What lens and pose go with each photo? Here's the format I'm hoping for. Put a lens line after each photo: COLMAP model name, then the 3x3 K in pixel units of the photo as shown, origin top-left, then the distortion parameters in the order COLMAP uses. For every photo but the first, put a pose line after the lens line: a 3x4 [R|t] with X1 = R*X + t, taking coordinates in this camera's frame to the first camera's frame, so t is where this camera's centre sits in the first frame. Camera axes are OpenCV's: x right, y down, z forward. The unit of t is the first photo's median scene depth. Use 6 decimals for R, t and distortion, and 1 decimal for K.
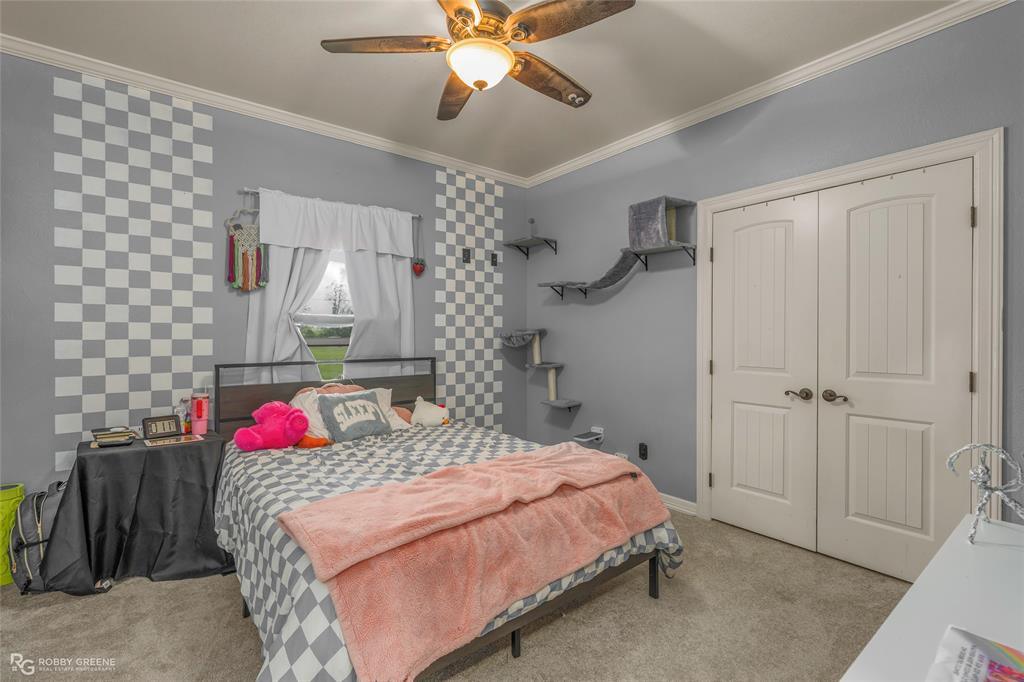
lens RADIAL K [[456.9, 0, 512.0], [0, 456.9, 341.0], [0, 0, 1]] dist [-0.000381, 0.000017]
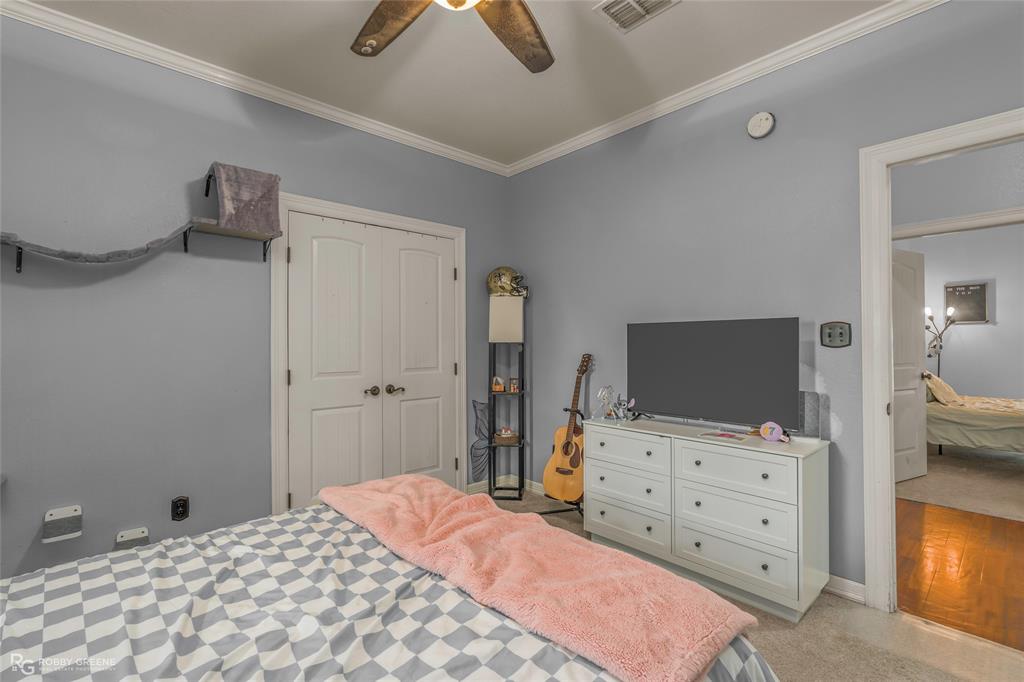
lens RADIAL K [[456.9, 0, 512.0], [0, 456.9, 341.0], [0, 0, 1]] dist [-0.000381, 0.000017]
pose [[-0.056697, 0.006246, 0.998372, -0.577498], [0.019033, 0.999805, -0.005175, -0.002034], [-0.998210, 0.018709, -0.056805, 0.692831]]
